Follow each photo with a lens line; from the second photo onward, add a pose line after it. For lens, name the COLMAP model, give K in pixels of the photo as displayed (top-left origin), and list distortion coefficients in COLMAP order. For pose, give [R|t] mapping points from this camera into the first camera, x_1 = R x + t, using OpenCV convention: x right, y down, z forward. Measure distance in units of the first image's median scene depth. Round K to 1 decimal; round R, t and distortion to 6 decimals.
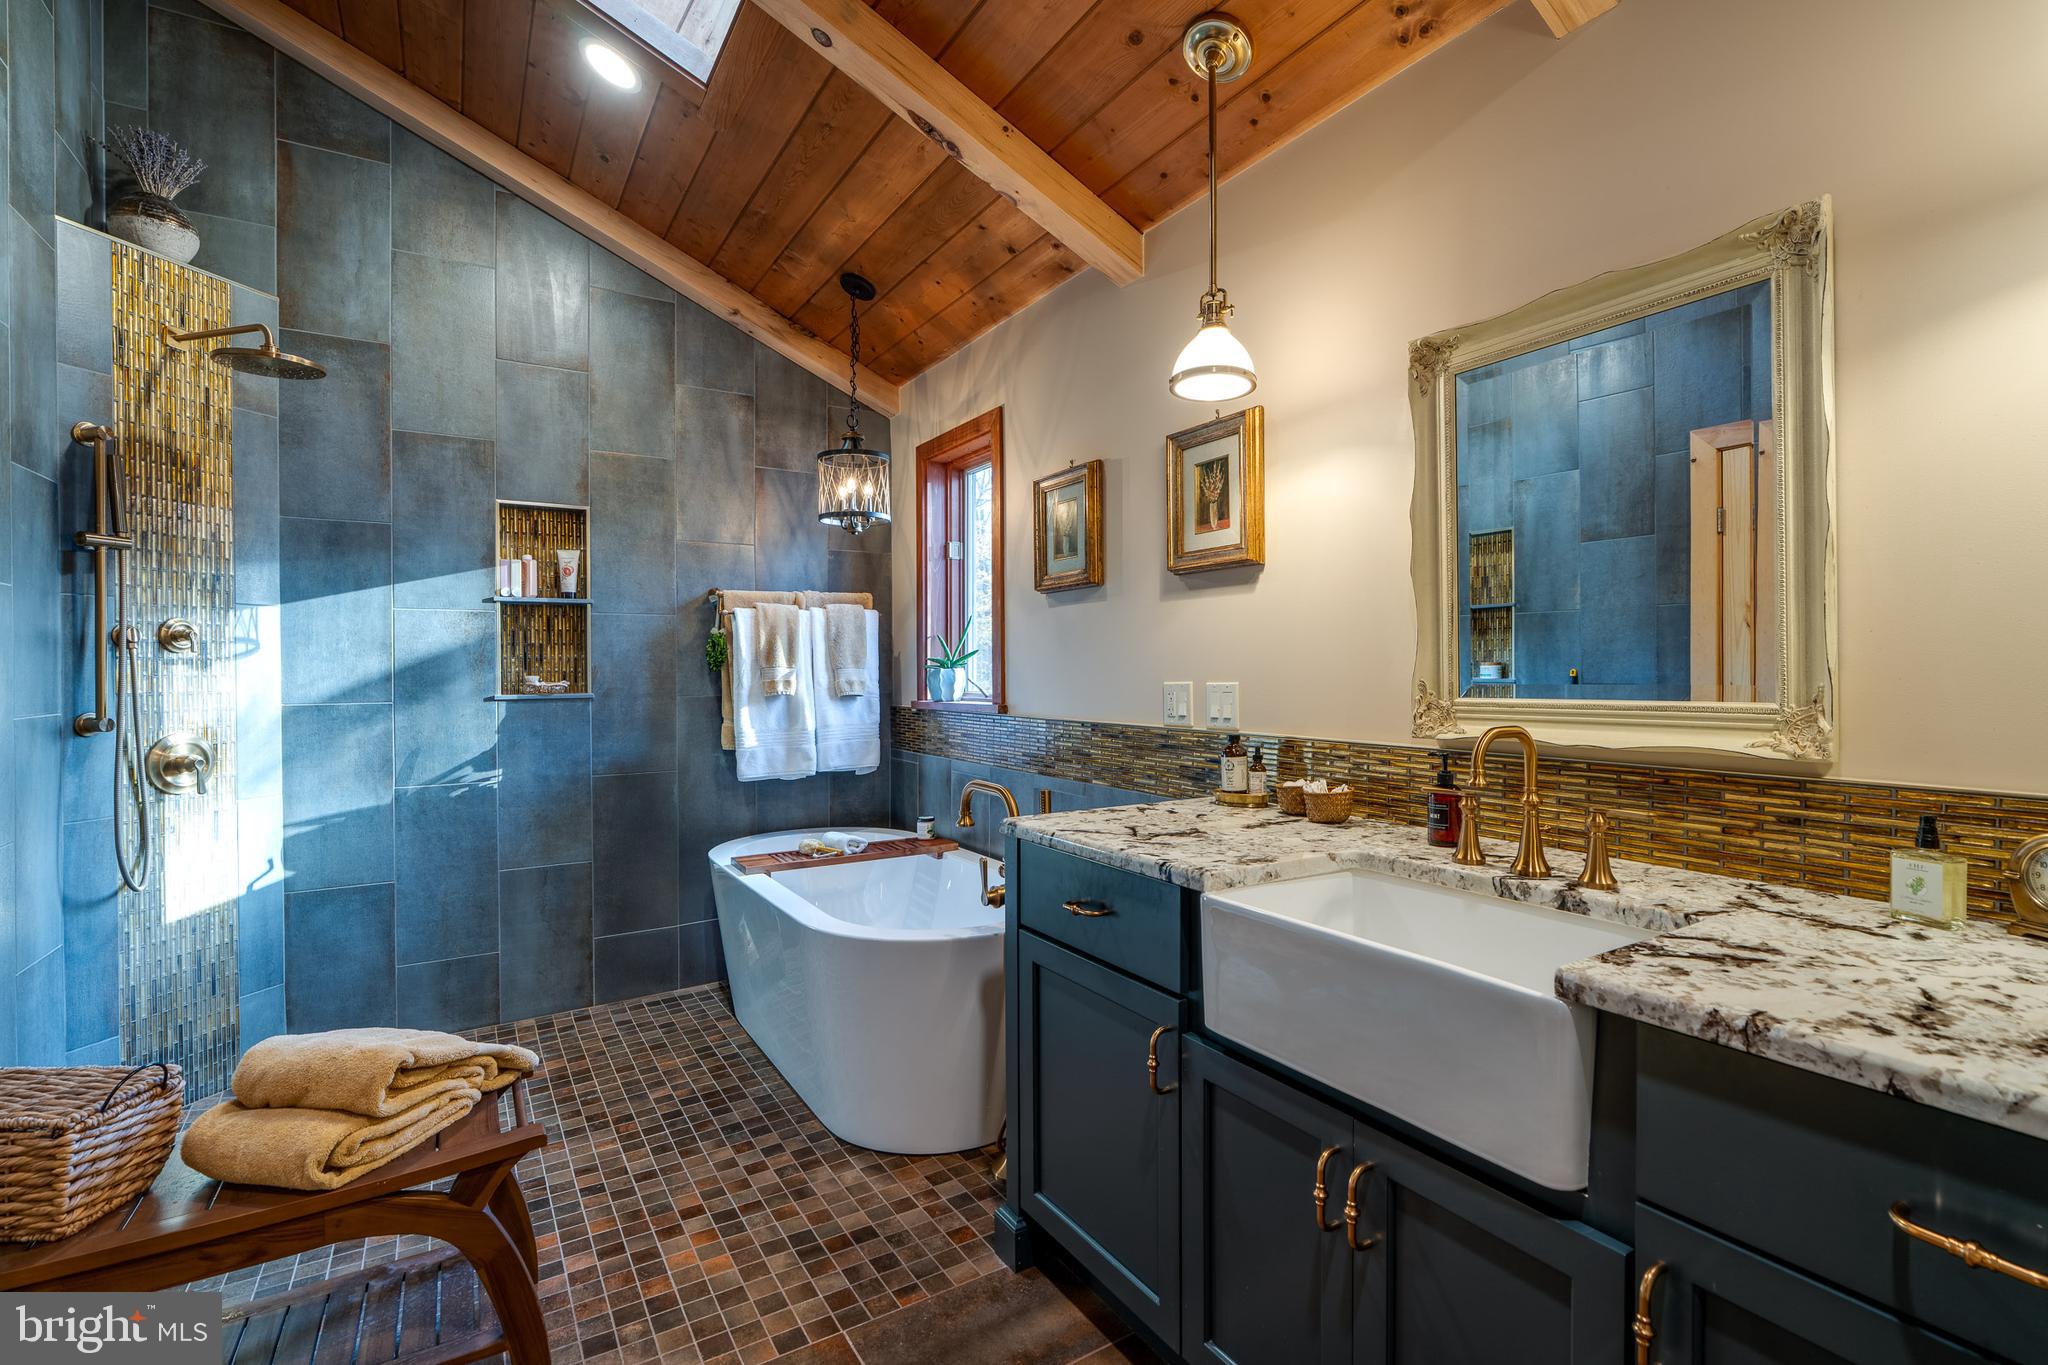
lens RADIAL K [[941.6, 0, 1076.2], [0, 941.6, 674.7], [0, 0, 1]] dist [-0.002179, -0.000149]
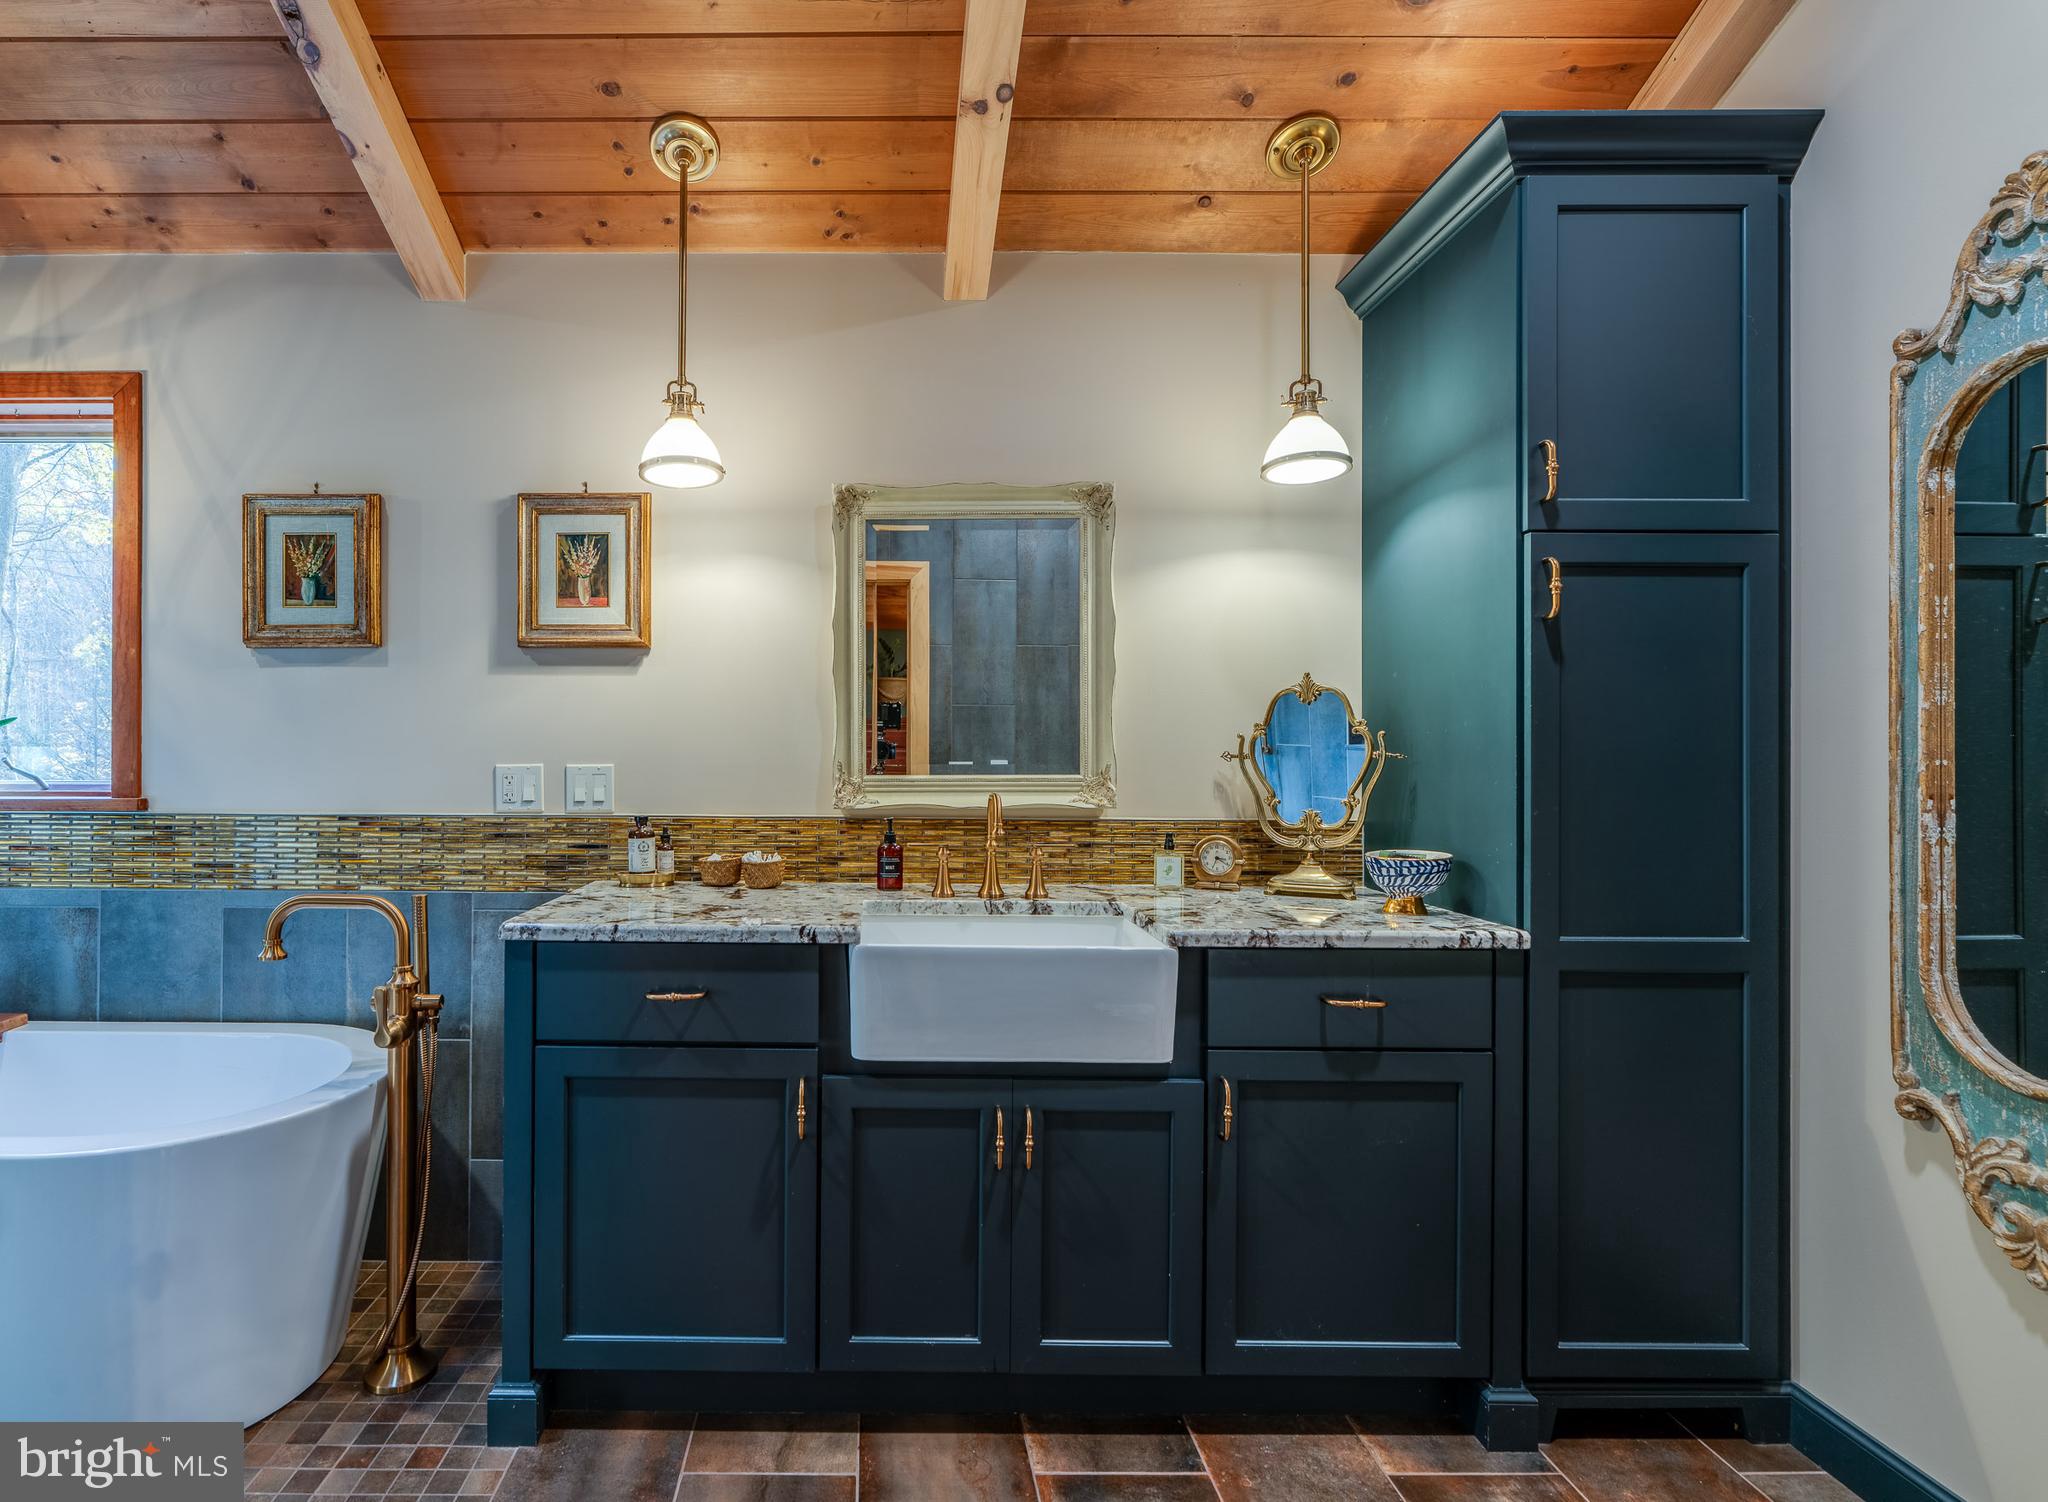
lens RADIAL K [[1018.6, 0, 846.0], [0, 1018.6, 752.9], [0, 0, 1]] dist [-0.001974, -0.000004]
pose [[0.559540, 0.011899, 0.828718, -0.398177], [-0.002930, 0.999919, -0.012380, 0.005993], [-0.828798, 0.004499, 0.559529, 0.138126]]
